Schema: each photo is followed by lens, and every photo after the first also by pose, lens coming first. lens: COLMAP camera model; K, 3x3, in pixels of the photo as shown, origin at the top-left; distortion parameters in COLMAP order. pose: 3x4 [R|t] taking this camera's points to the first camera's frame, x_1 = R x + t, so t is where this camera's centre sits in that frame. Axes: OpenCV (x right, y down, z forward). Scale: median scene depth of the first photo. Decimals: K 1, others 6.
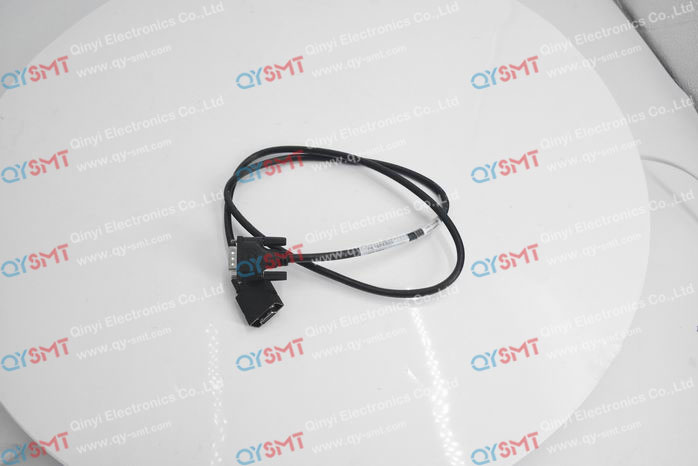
lens RADIAL K [[345.7, 0, 349.0], [0, 345.7, 233.0], [0, 0, 1]] dist [-0.000253, 0.000153]
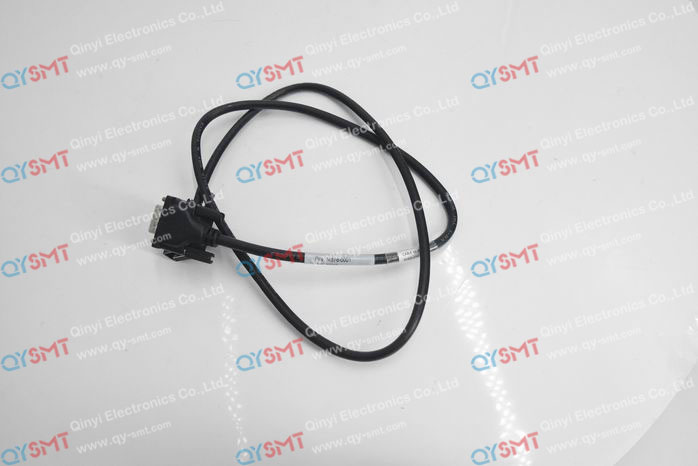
lens RADIAL K [[345.6, 0, 349.0], [0, 345.6, 233.0], [0, 0, 1]] dist [0.000136, -0.000130]
pose [[1.000000, 0.000010, 0.000004, 0.000022], [-0.000010, 1.000000, -0.000010, 8.236580], [-0.000004, 0.000010, 1.000000, -0.000327]]
